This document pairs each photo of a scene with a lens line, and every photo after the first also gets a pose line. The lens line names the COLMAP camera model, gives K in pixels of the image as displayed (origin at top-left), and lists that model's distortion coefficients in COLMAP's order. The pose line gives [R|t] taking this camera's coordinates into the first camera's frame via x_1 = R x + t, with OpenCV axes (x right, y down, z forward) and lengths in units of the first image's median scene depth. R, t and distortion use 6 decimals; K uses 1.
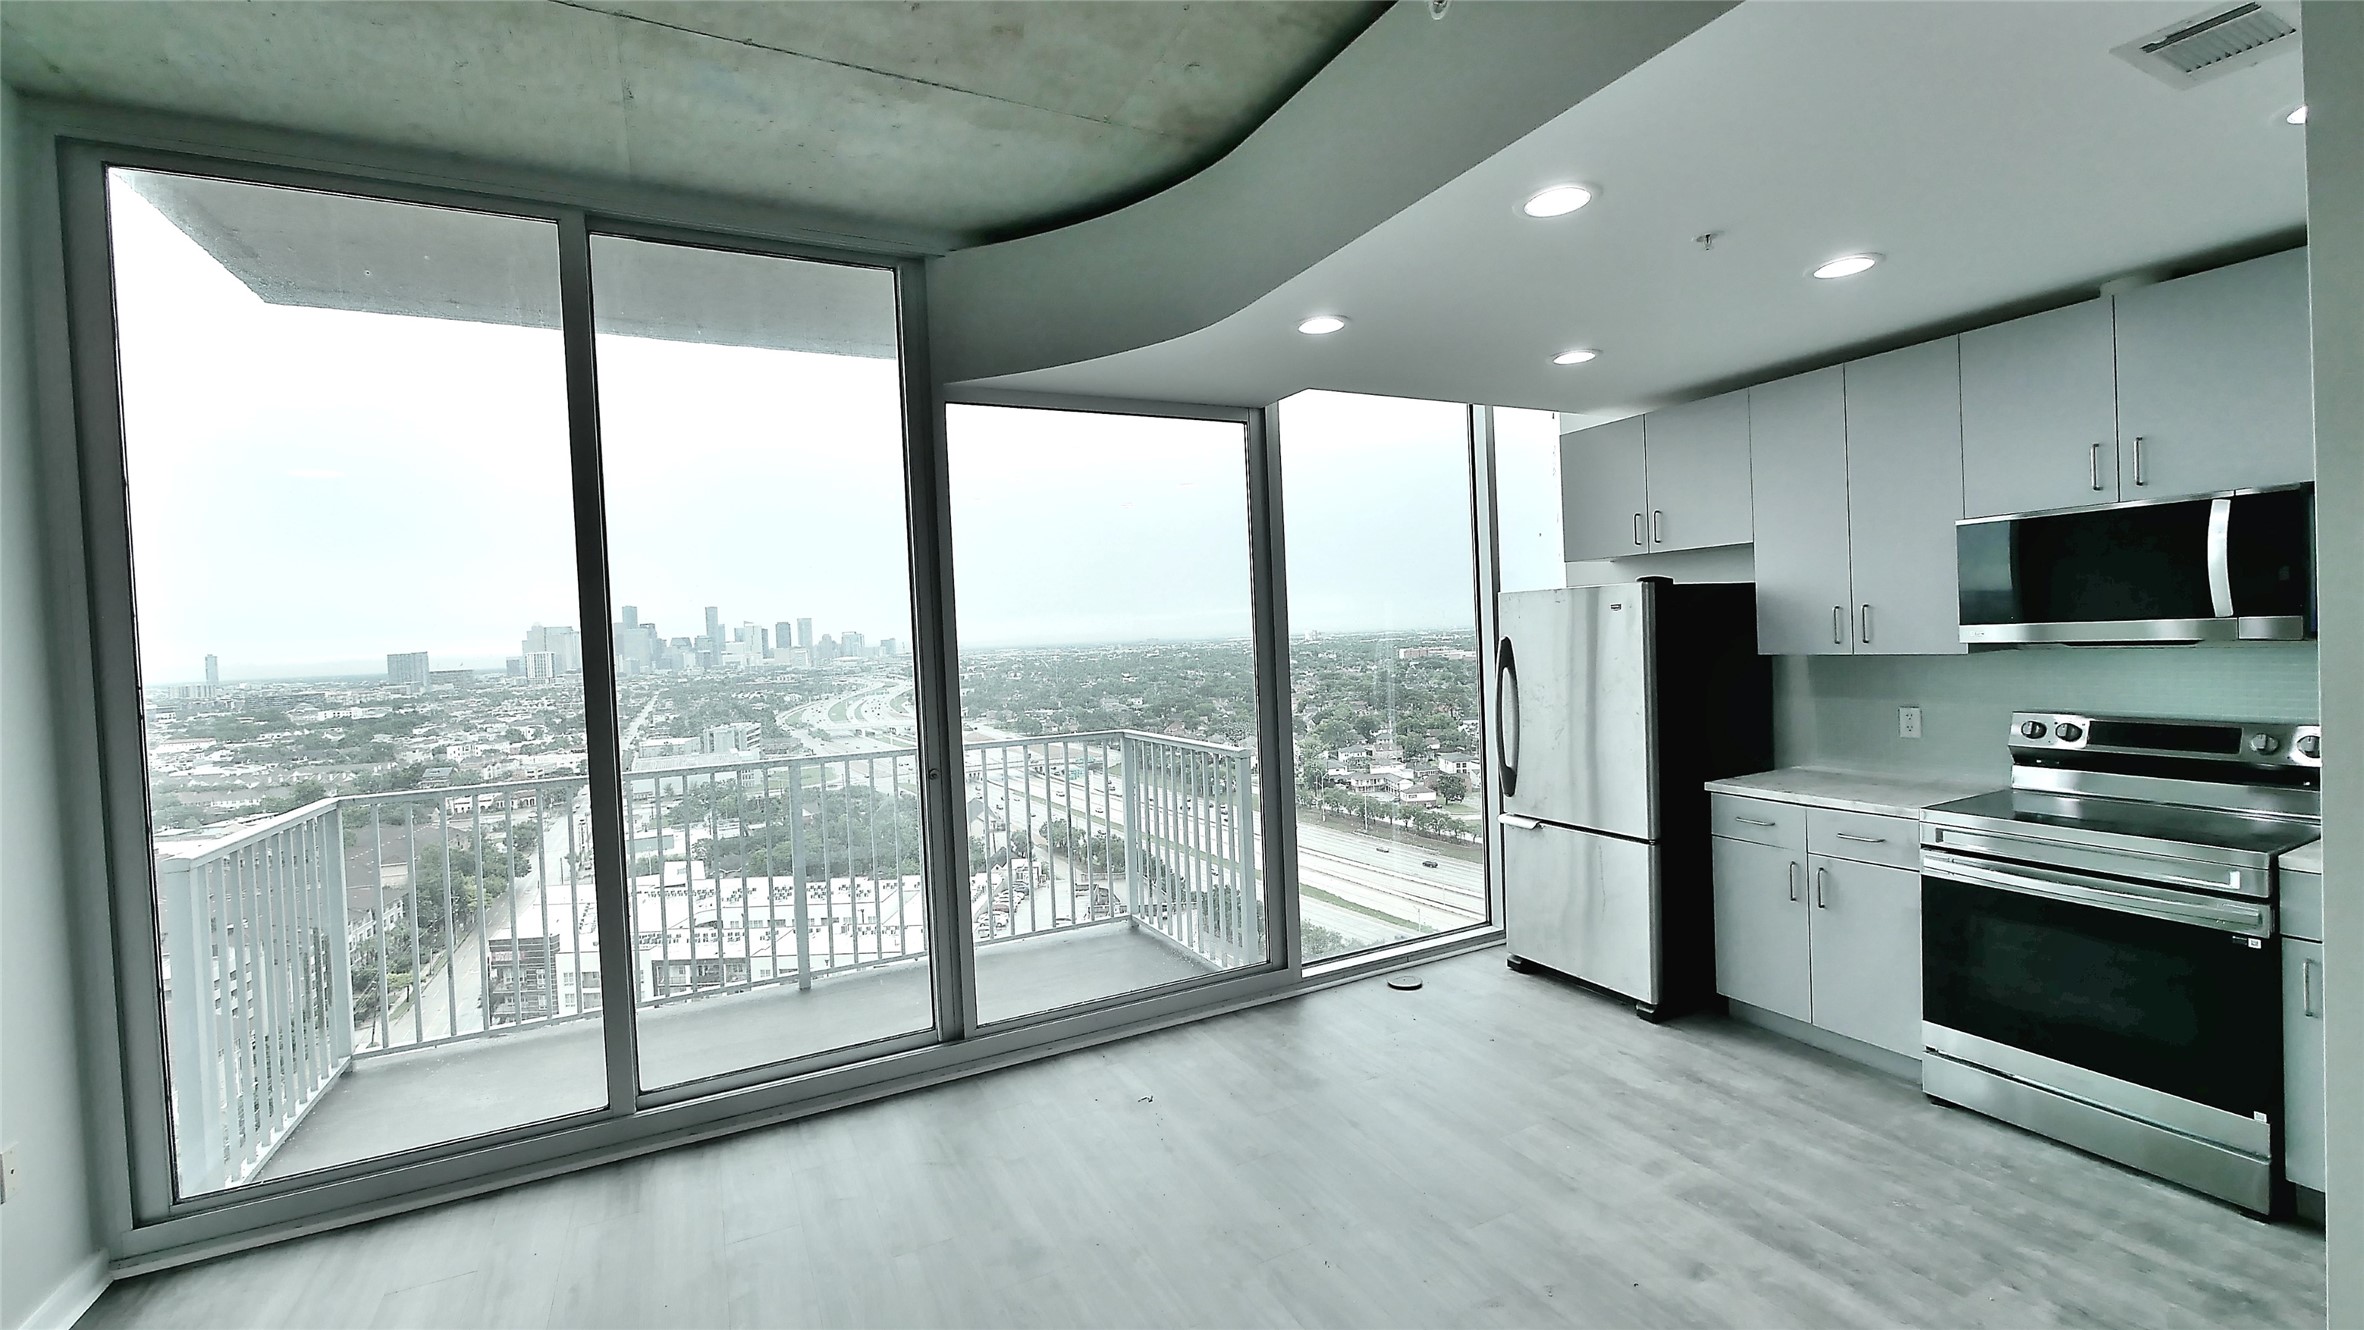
lens RADIAL K [[976.9, 0, 1177.1], [0, 976.9, 653.3], [0, 0, 1]] dist [-0.007592, 0.000828]
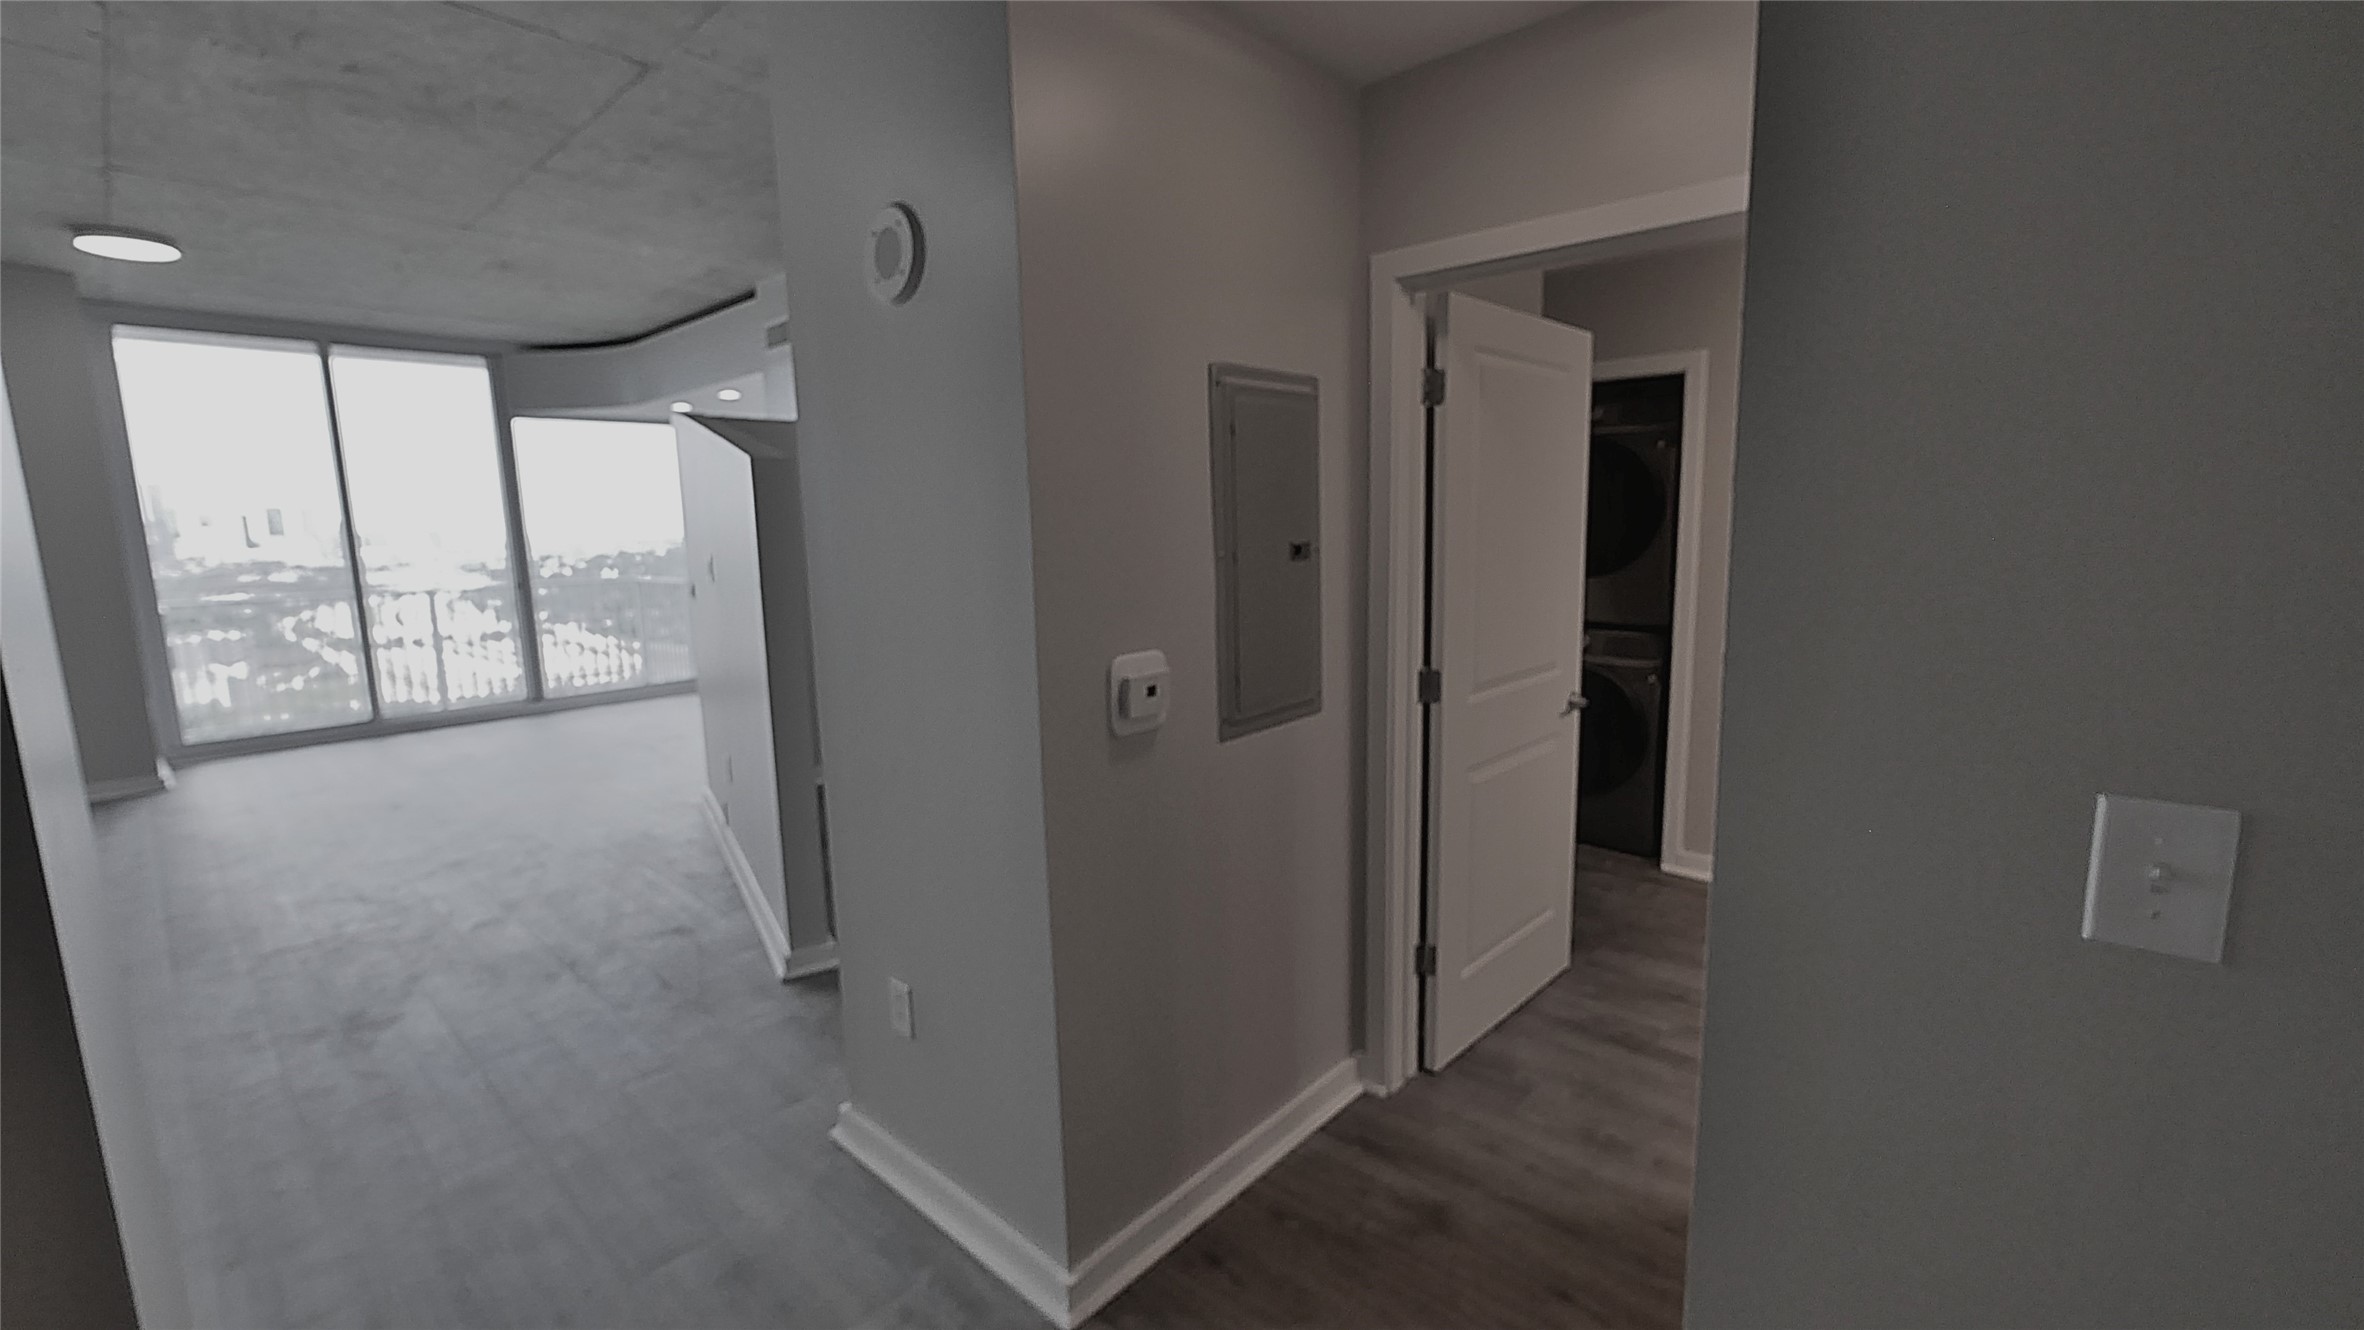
lens RADIAL K [[976.9, 0, 1176.2], [0, 976.9, 663.8], [0, 0, 1]] dist [-0.007592, 0.000828]
pose [[0.935996, -0.029911, 0.350737, 0.448761], [-0.010605, 0.993535, 0.113031, 0.037218], [-0.351851, -0.109516, 0.929628, -1.952412]]
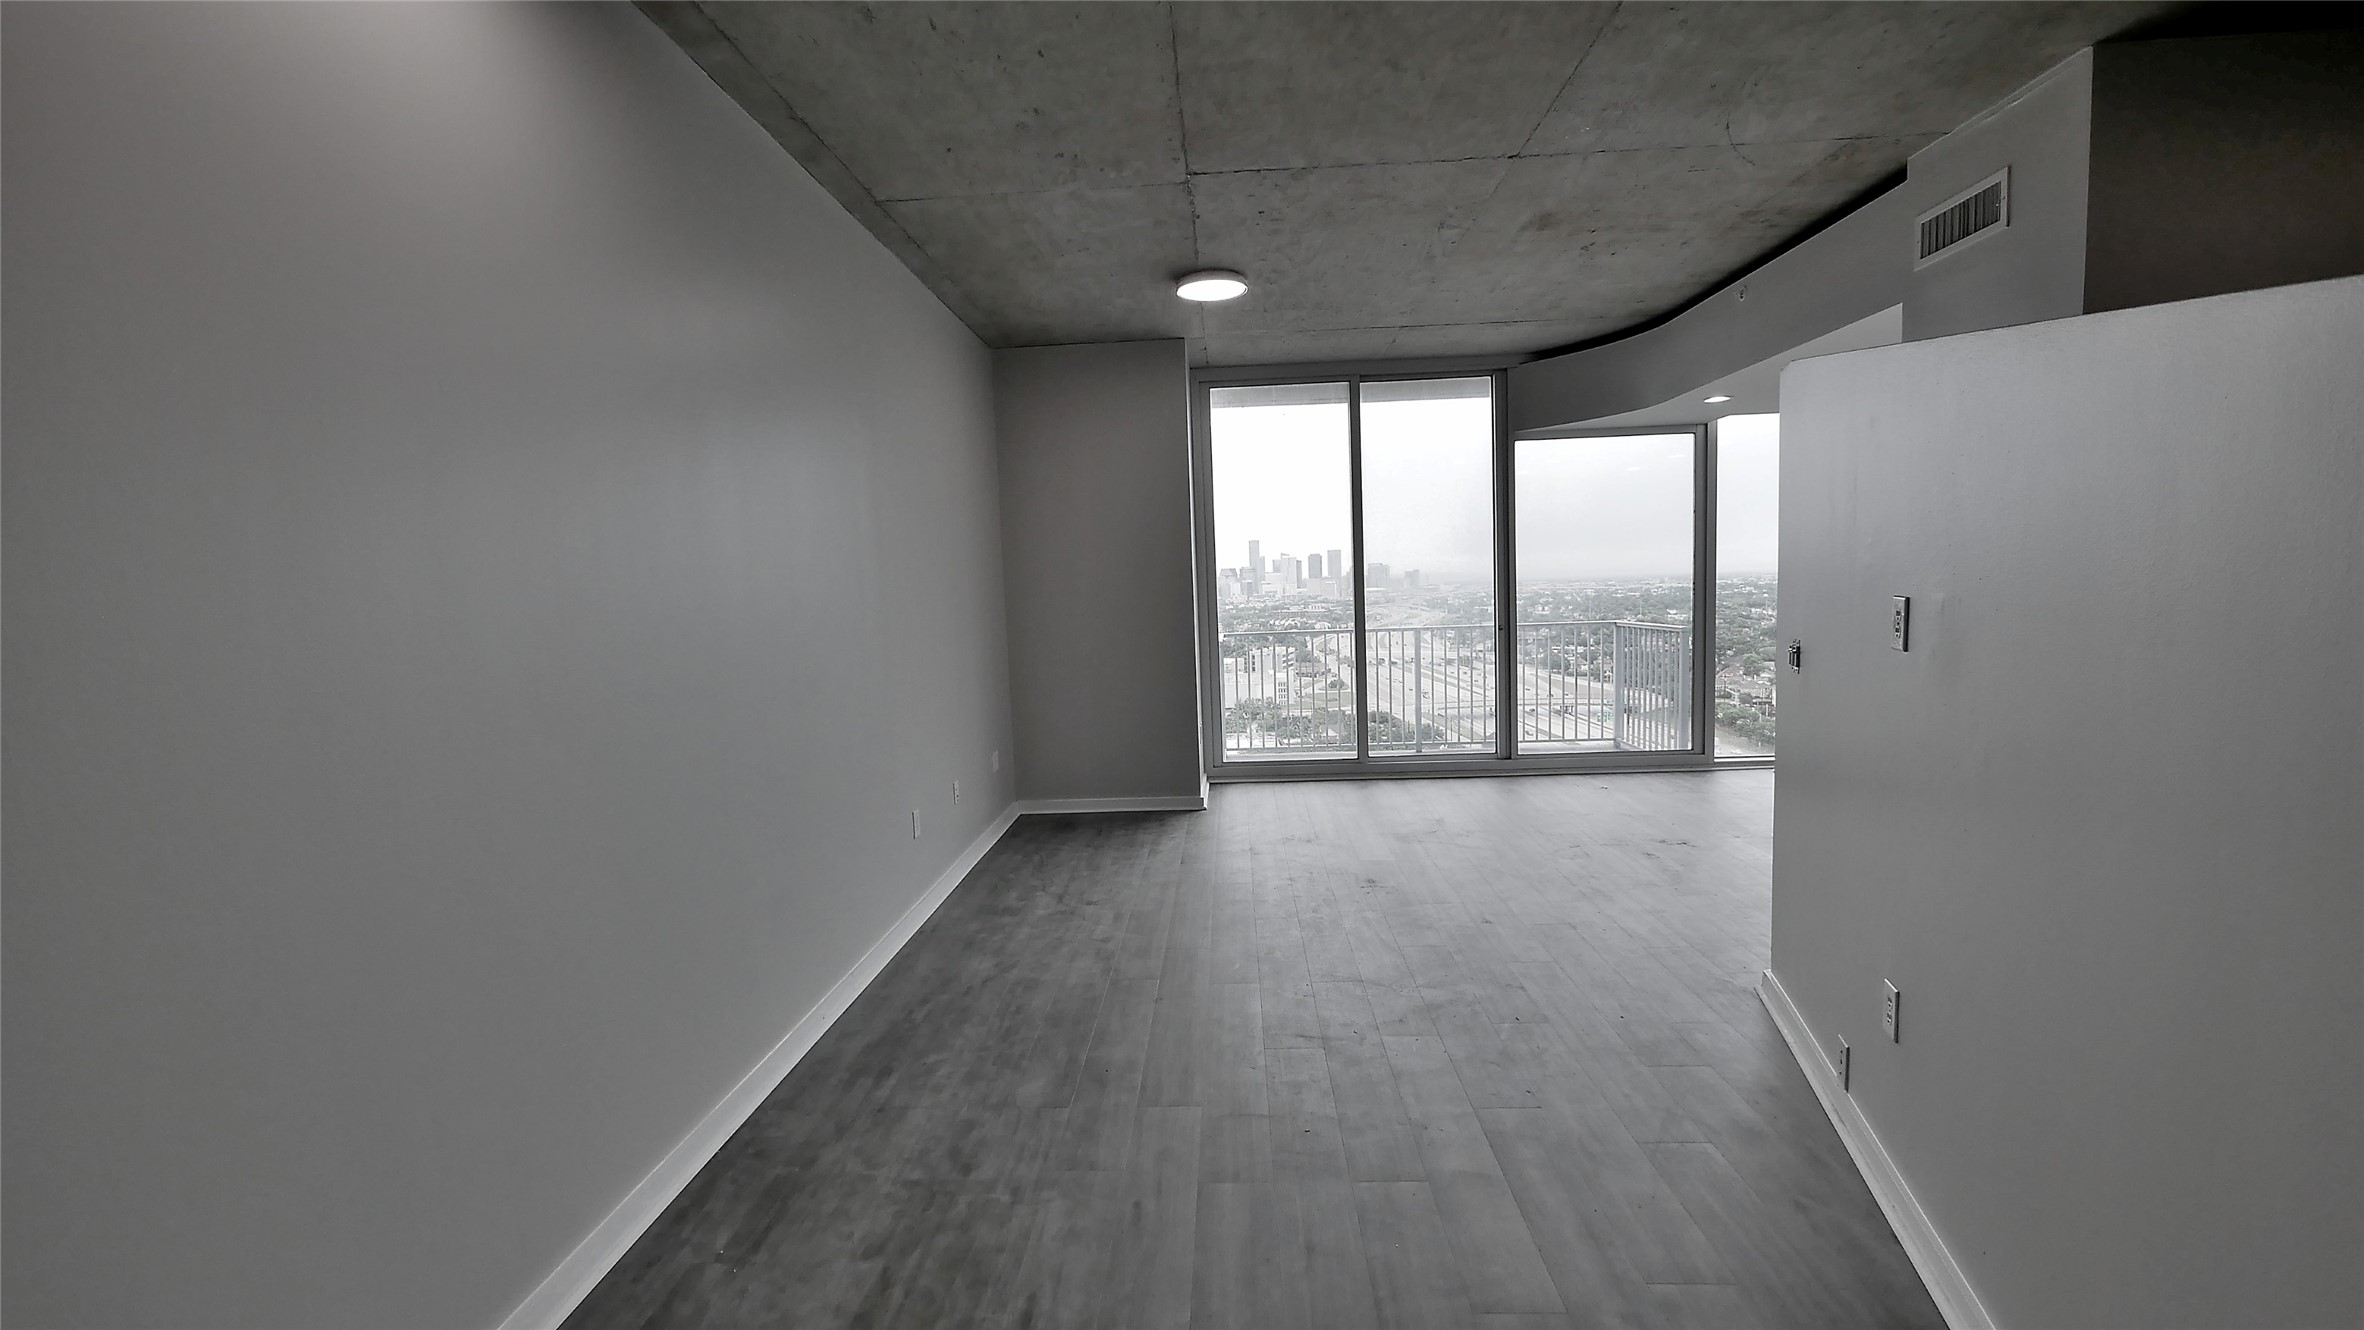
lens RADIAL K [[976.9, 0, 1185.1], [0, 976.9, 666.0], [0, 0, 1]] dist [-0.007592, 0.000828]
pose [[0.870128, 0.051219, -0.490157, 0.203953], [-0.010501, 0.996286, 0.085466, 0.043447], [0.492714, -0.069220, 0.867434, -1.263129]]
